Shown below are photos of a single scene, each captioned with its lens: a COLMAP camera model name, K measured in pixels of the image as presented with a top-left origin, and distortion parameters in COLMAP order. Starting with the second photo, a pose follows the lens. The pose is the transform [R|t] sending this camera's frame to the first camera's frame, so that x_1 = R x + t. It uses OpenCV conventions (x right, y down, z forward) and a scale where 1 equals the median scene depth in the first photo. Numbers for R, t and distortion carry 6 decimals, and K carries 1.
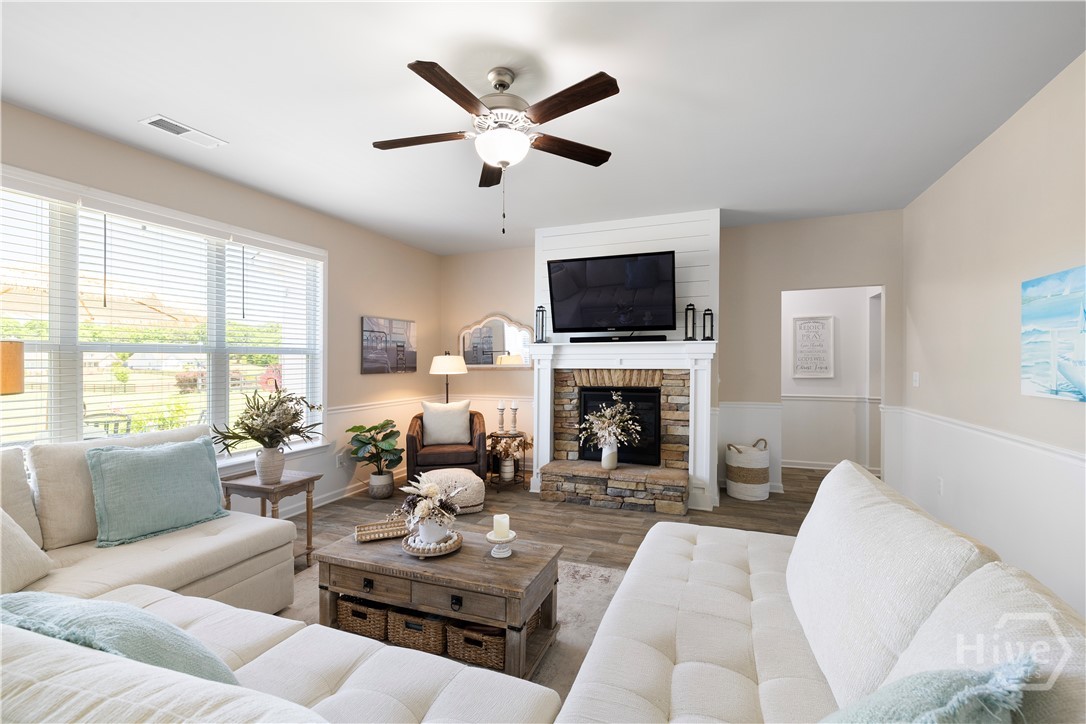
lens RADIAL K [[479.9, 0, 534.7], [0, 479.9, 354.9], [0, 0, 1]] dist [0.001082, 0.000168]
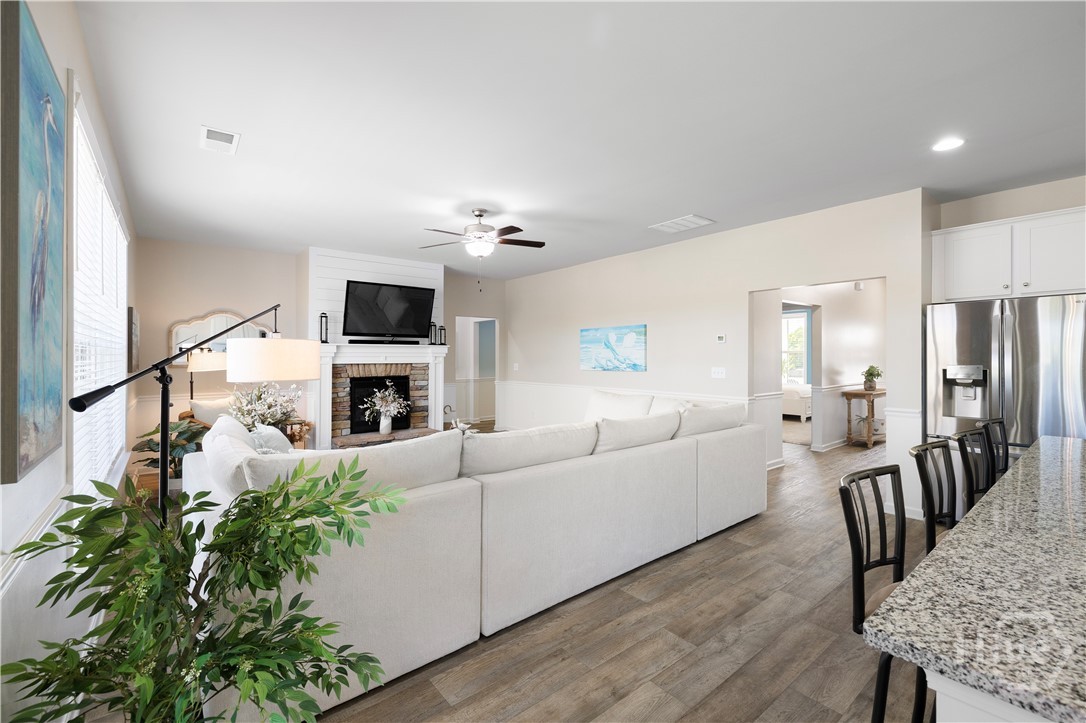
lens RADIAL K [[470.8, 0, 551.0], [0, 470.8, 345.3], [0, 0, 1]] dist [0.002671, 0.000190]
pose [[0.476755, 0.024668, 0.878690, -0.817137], [-0.010671, 0.999695, -0.022275, 0.001793], [-0.878971, 0.001243, 0.476873, -0.082479]]
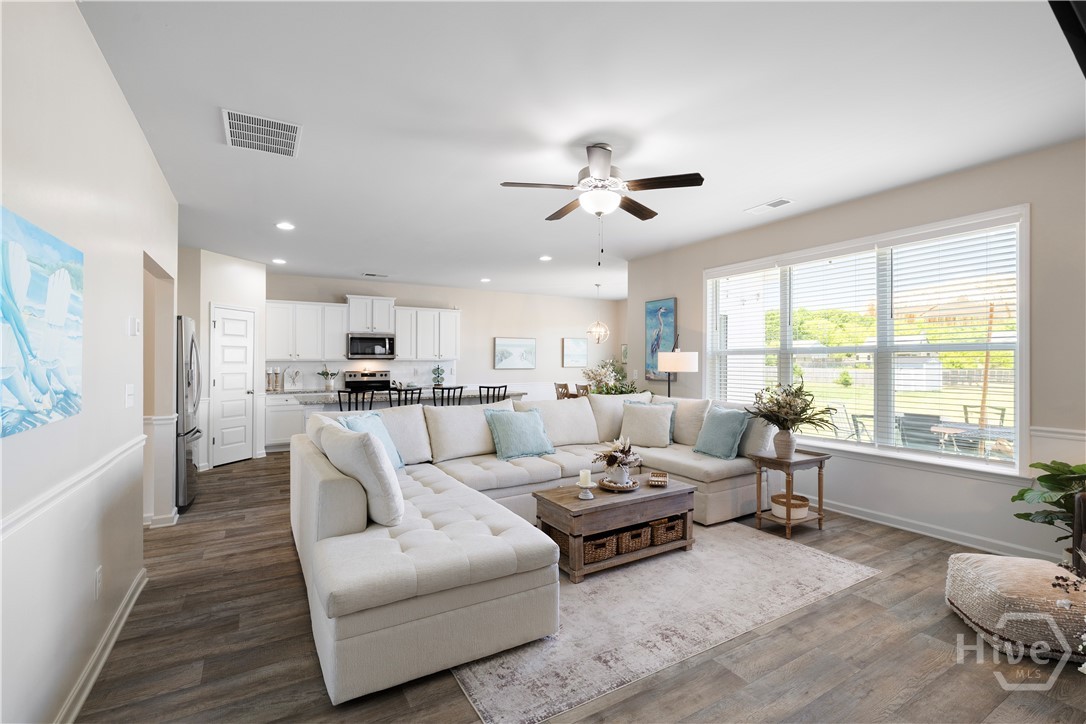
lens RADIAL K [[488.4, 0, 550.1], [0, 488.4, 353.7], [0, 0, 1]] dist [-0.004059, -0.000261]
pose [[-0.602344, -0.004998, -0.798221, 0.554297], [0.014179, 0.999756, -0.016959, 0.005487], [0.798110, -0.021533, -0.602126, 0.864783]]
